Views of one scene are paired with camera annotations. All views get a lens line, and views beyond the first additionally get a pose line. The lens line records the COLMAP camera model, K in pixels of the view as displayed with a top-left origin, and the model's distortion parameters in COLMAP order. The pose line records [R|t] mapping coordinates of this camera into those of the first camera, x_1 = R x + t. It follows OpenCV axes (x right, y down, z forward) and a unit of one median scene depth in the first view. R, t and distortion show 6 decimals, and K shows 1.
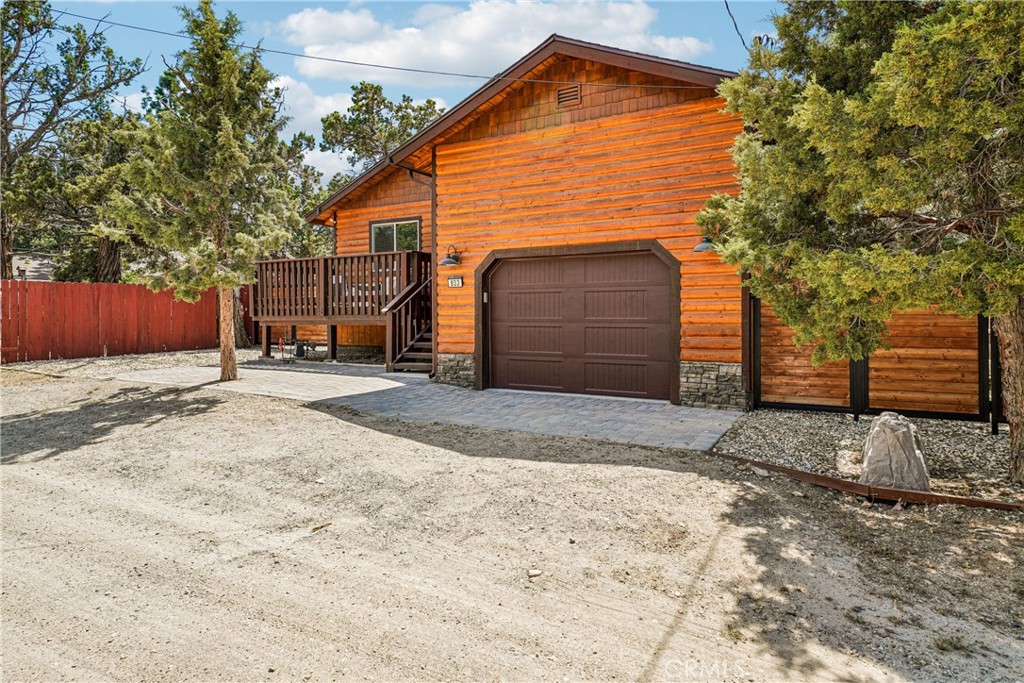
lens RADIAL K [[584.6, 0, 496.6], [0, 584.6, 307.9], [0, 0, 1]] dist [0.022835, -0.000082]
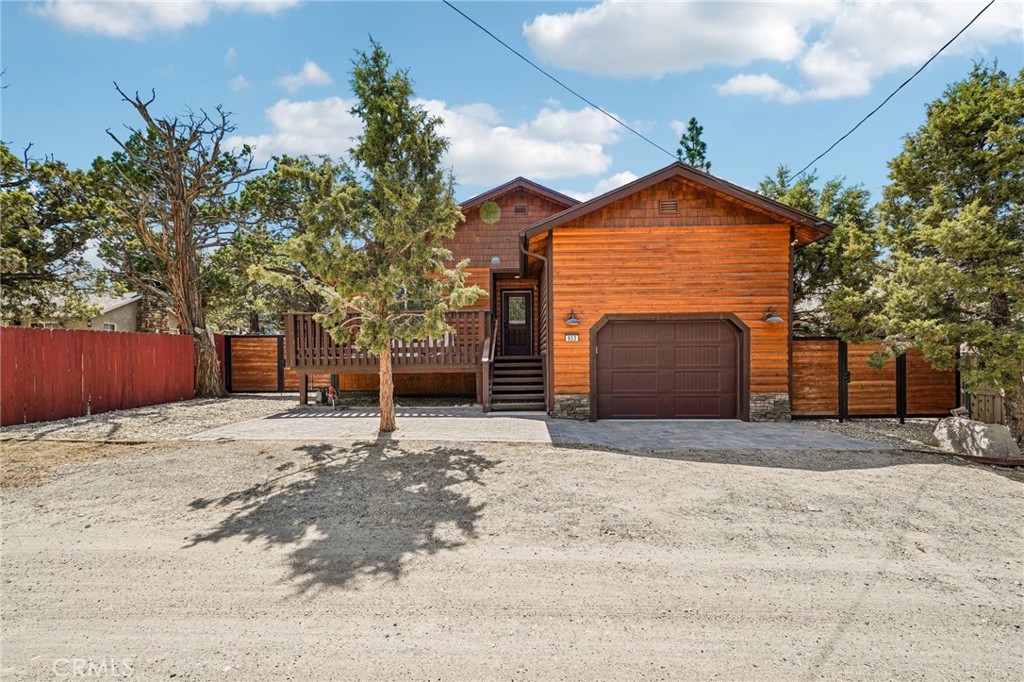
lens RADIAL K [[416.3, 0, 503.6], [0, 416.3, 354.0], [0, 0, 1]] dist [0.006855, 0.001641]
pose [[0.885310, 0.000120, 0.465002, -0.667770], [0.000703, 0.999998, -0.001598, -0.008140], [-0.465001, 0.001742, 0.885308, 0.293252]]
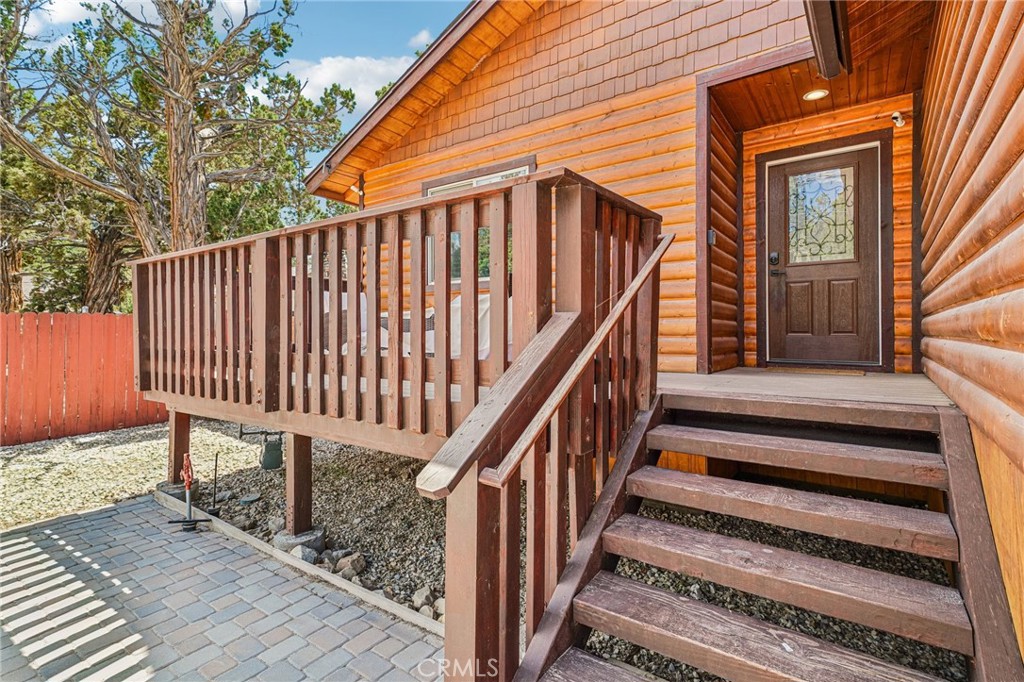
lens RADIAL K [[503.9, 0, 492.1], [0, 503.9, 319.7], [0, 0, 1]] dist [0.036310, 0.002020]
pose [[0.992208, -0.003540, -0.124540, -0.189292], [0.002151, 0.999934, -0.011281, -0.049815], [0.124572, 0.010925, 0.992150, 1.036252]]
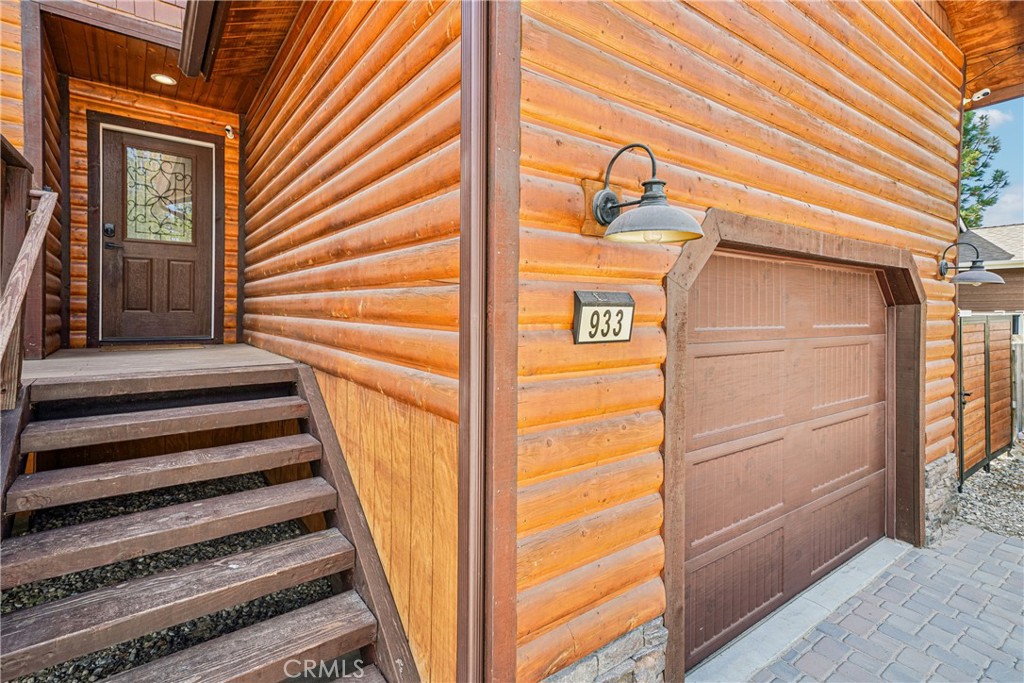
lens RADIAL K [[503.9, 0, 521.7], [0, 503.9, 313.7], [0, 0, 1]] dist [0.036310, 0.002020]
pose [[0.402156, -0.001526, 0.915570, -0.275476], [-0.020737, 0.999727, 0.010775, -0.051711], [-0.915336, -0.023320, 0.402015, 1.027477]]
